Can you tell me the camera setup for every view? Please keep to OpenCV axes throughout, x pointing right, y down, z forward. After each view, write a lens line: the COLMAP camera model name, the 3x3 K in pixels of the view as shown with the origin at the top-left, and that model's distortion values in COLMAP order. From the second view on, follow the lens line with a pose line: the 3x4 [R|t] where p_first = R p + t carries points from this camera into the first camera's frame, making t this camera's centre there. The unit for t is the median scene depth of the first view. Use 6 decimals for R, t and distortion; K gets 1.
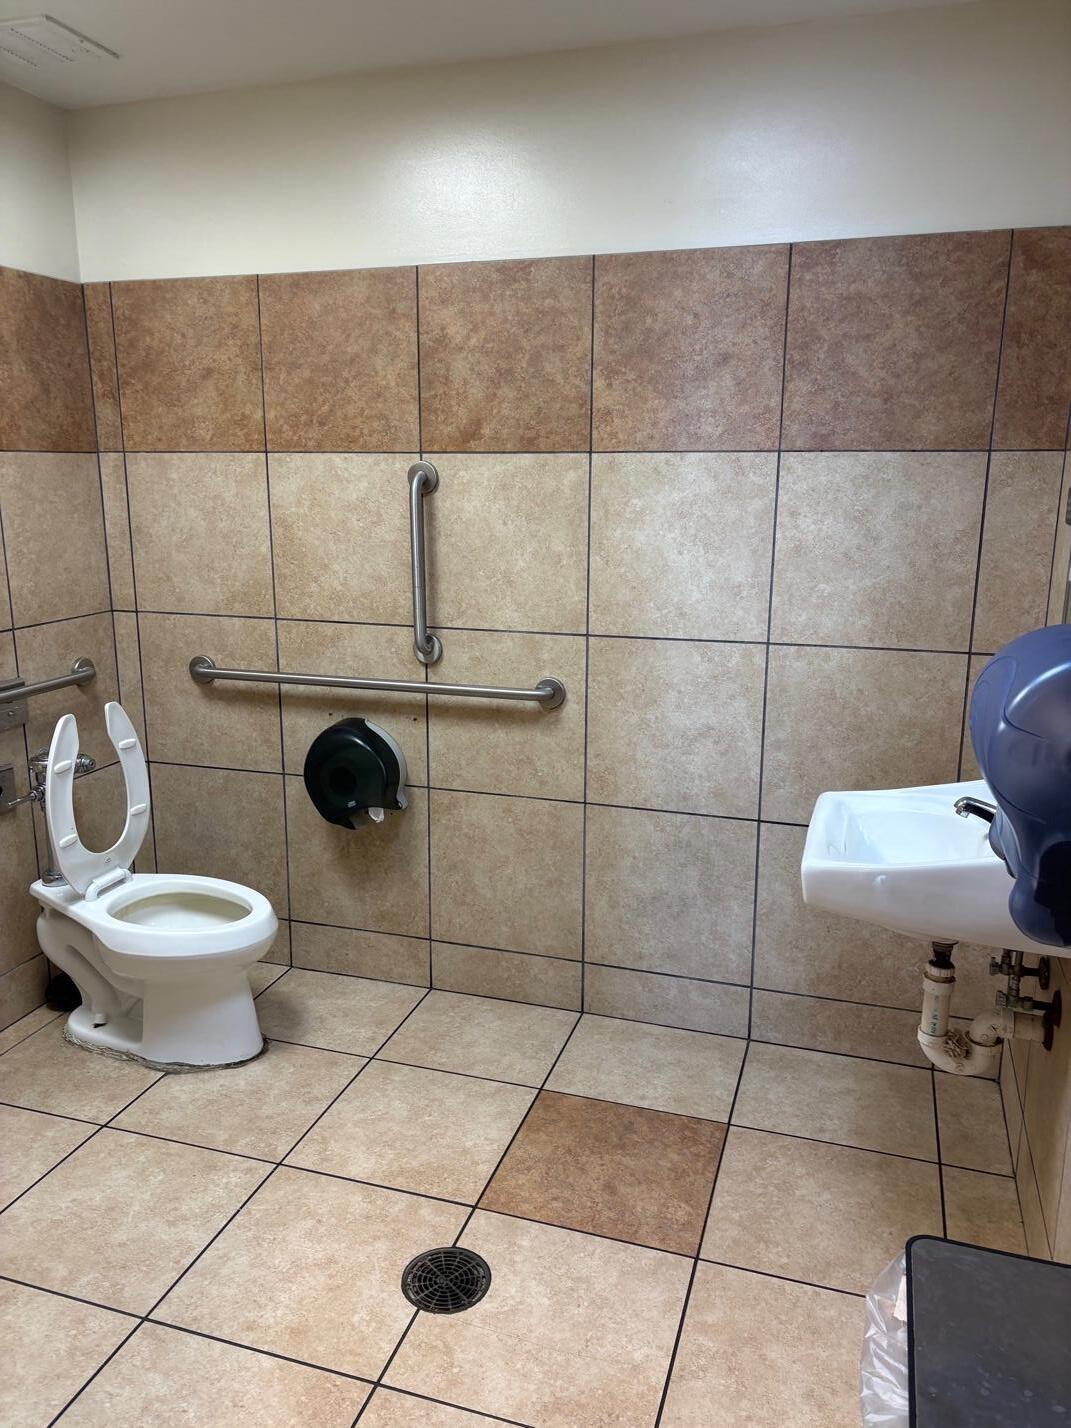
lens RADIAL K [[1106.7, 0, 535.5], [0, 1106.7, 714.0], [0, 0, 1]] dist [0.001172, -0.005614]
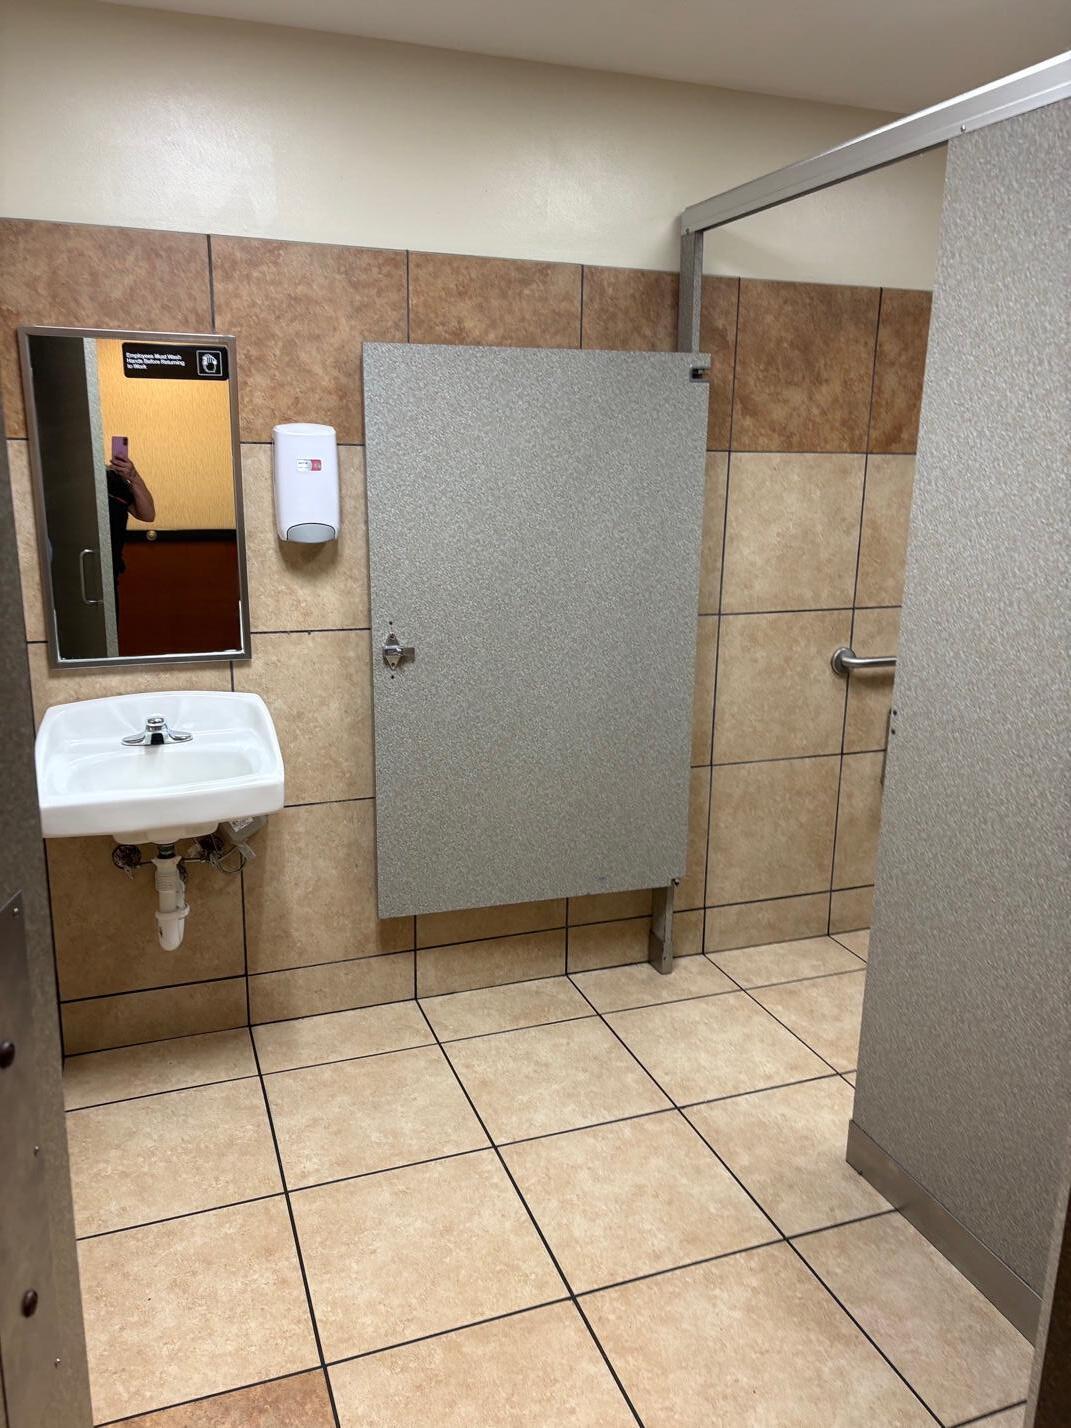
lens RADIAL K [[1073.5, 0, 535.5], [0, 1073.5, 714.0], [0, 0, 1]] dist [-0.017972, -0.002450]
pose [[0.782965, -0.136201, 0.606972, -0.440742], [0.126808, 0.990194, 0.058617, -0.033092], [-0.609004, 0.031074, 0.792559, 0.144326]]
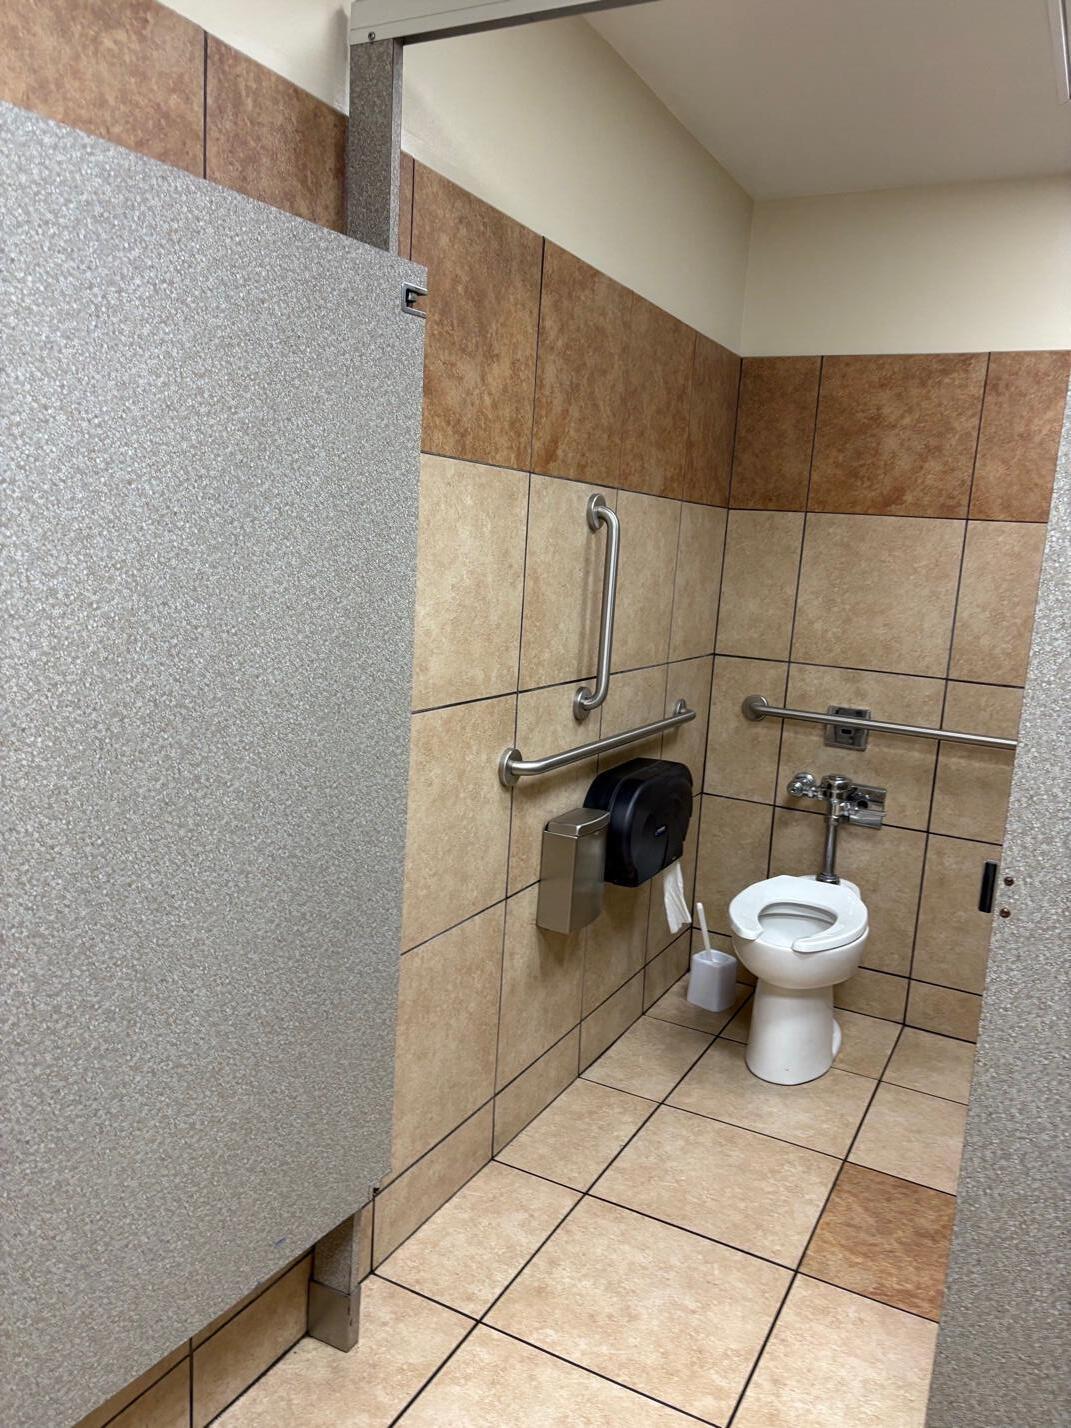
lens RADIAL K [[1079.2, 0, 535.5], [0, 1079.2, 714.0], [0, 0, 1]] dist [0.064226, -0.072381]
pose [[0.162373, -0.141561, 0.976522, -0.364154], [0.165721, 0.979510, 0.114438, -0.064446], [-0.972713, 0.143249, 0.182506, 0.367130]]
